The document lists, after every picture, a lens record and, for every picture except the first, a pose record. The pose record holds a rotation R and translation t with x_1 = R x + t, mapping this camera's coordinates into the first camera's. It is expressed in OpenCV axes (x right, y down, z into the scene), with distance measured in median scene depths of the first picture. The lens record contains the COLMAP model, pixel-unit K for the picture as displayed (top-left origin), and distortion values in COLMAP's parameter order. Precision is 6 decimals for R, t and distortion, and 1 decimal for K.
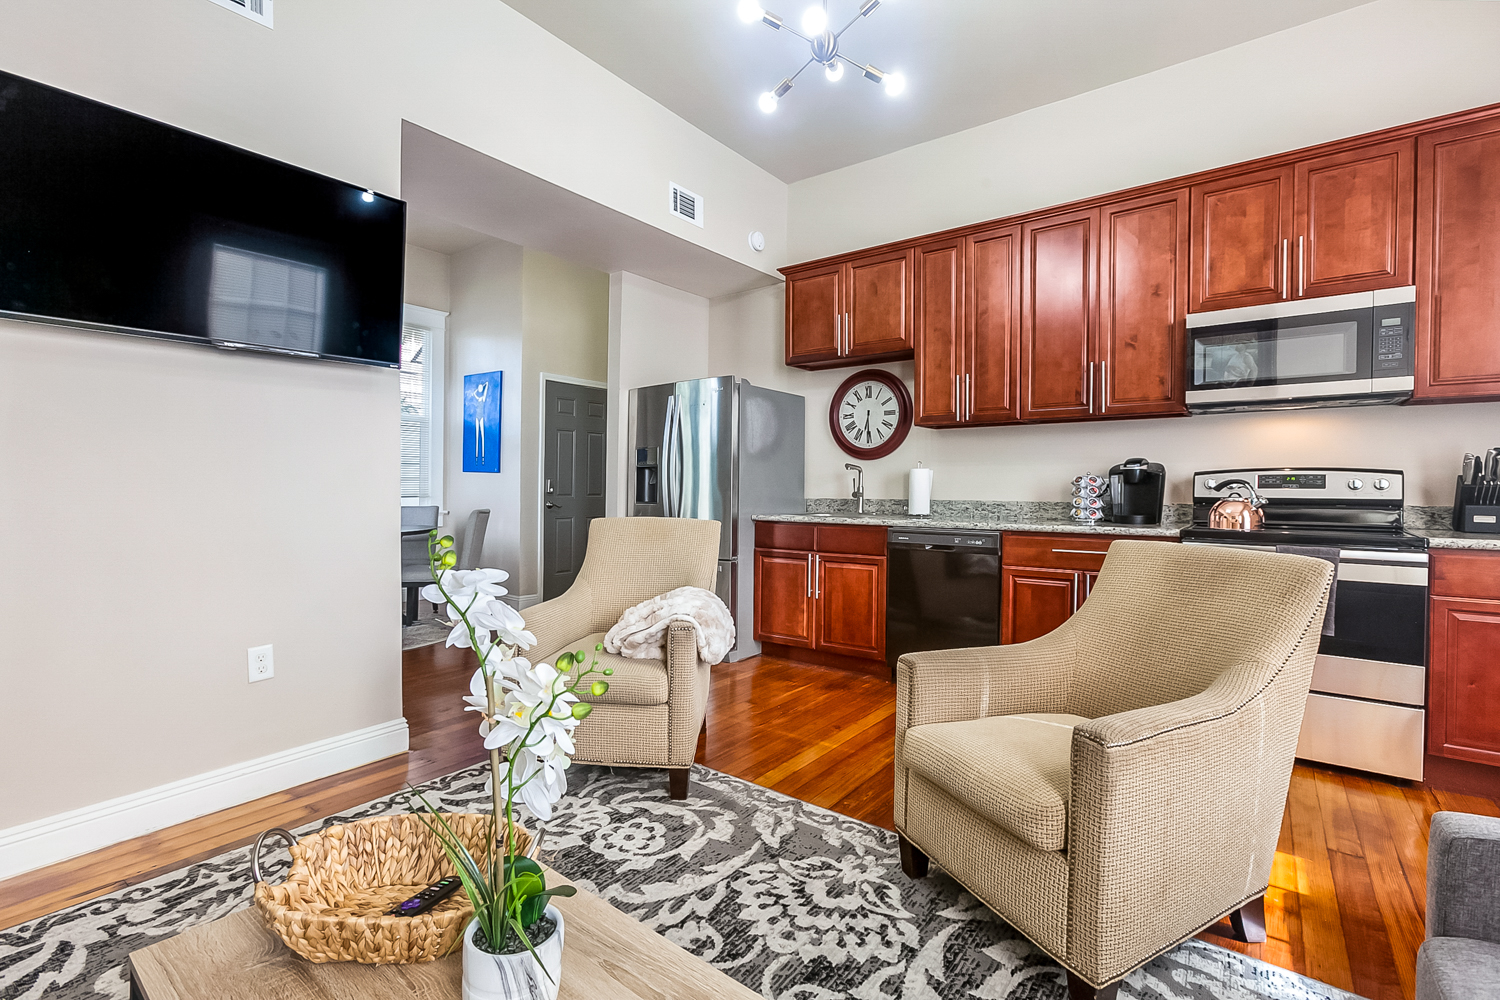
lens RADIAL K [[735.8, 0, 750.0], [0, 735.8, 500.0], [0, 0, 1]] dist [0.022932, 0.000833]
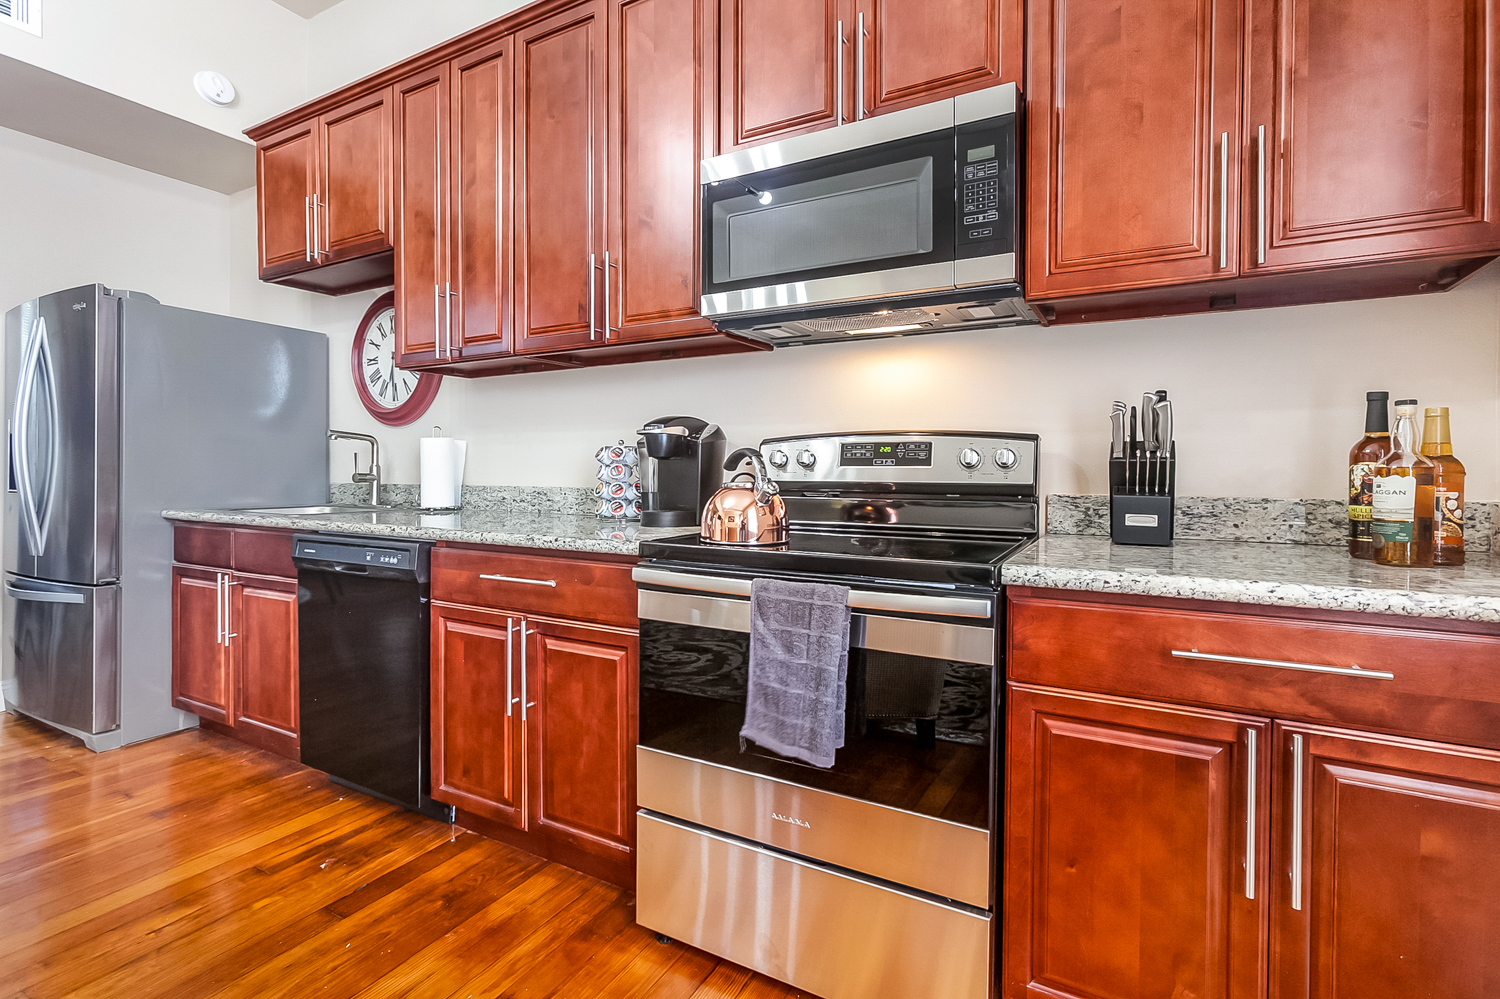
lens RADIAL K [[691.0, 0, 757.1], [0, 691.0, 486.4], [0, 0, 1]] dist [0.001084, 0.000549]
pose [[0.995564, -0.003397, 0.094030, 0.563363], [0.003017, 0.999987, 0.004185, -0.001811], [-0.094043, -0.003883, 0.995561, 0.454086]]
